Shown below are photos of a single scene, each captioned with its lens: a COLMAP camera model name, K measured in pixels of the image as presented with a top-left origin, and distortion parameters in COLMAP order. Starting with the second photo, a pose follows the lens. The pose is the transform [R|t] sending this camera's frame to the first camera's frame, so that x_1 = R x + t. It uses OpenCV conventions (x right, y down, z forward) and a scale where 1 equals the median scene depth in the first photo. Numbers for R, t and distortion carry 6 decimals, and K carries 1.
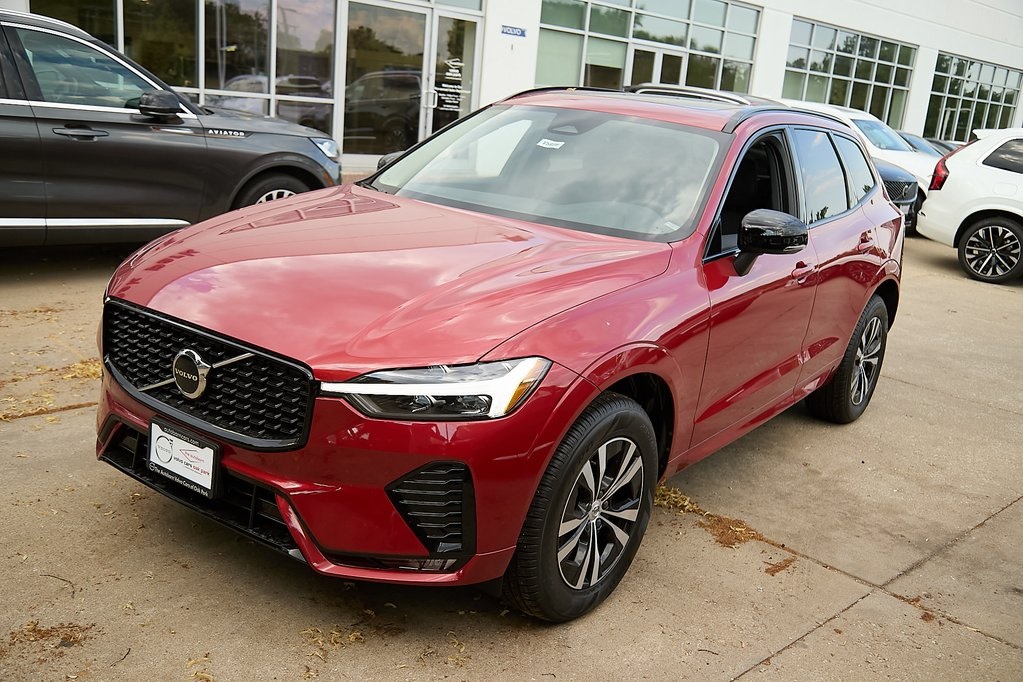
lens RADIAL K [[994.5, 0, 516.4], [0, 994.5, 333.8], [0, 0, 1]] dist [0.062723, 0.000000]
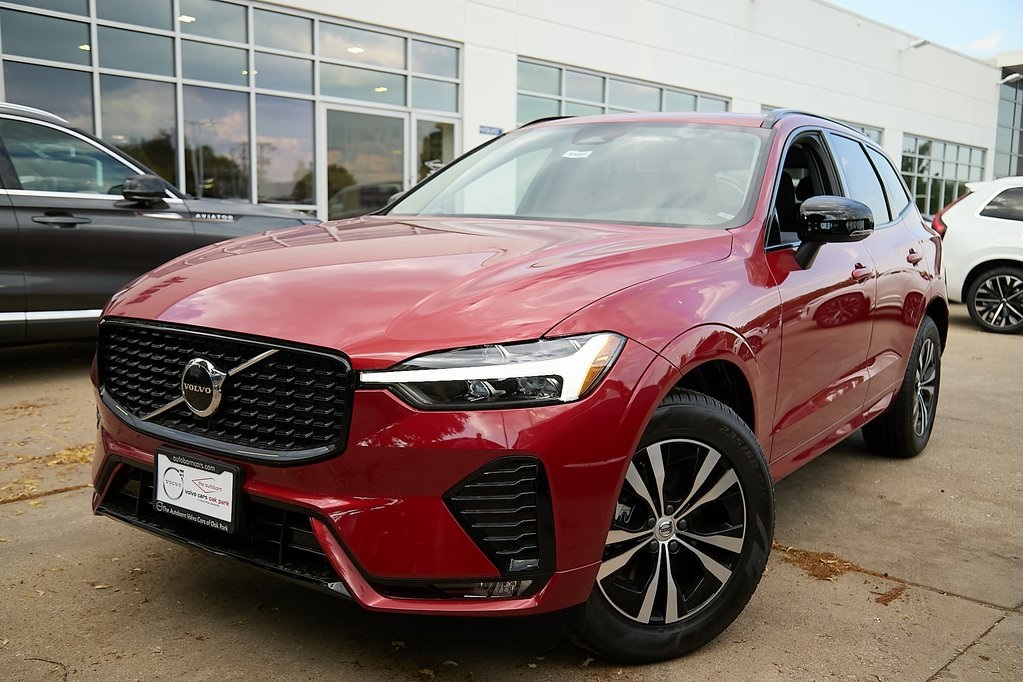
lens RADIAL K [[994.5, 0, 512.1], [0, 994.5, 330.0], [0, 0, 1]] dist [0.062723, 0.000000]
pose [[0.997100, -0.074077, 0.017422, -0.054269], [0.075670, 0.989409, -0.123871, 0.083672], [-0.008062, 0.124831, 0.992145, 0.111002]]
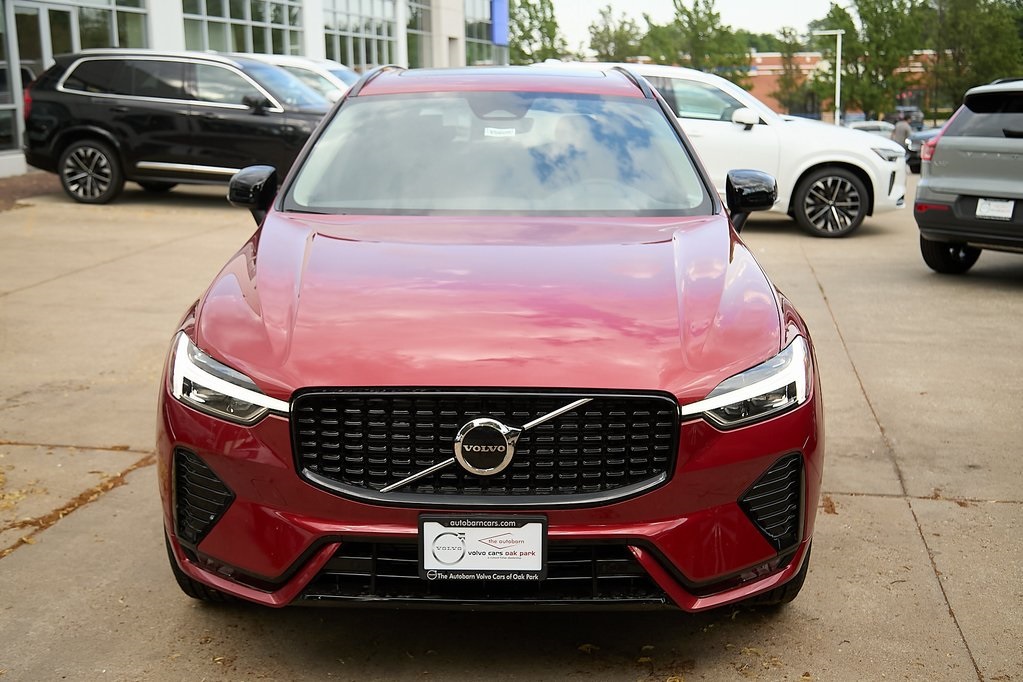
lens RADIAL K [[1332.2, 0, 510.6], [0, 1332.2, 339.4], [0, 0, 1]] dist [-0.083165, 0.000000]
pose [[0.813045, -0.220656, 0.538766, -0.629218], [0.228095, 0.972144, 0.053934, -0.071266], [-0.535659, 0.079039, 0.840727, 0.038380]]
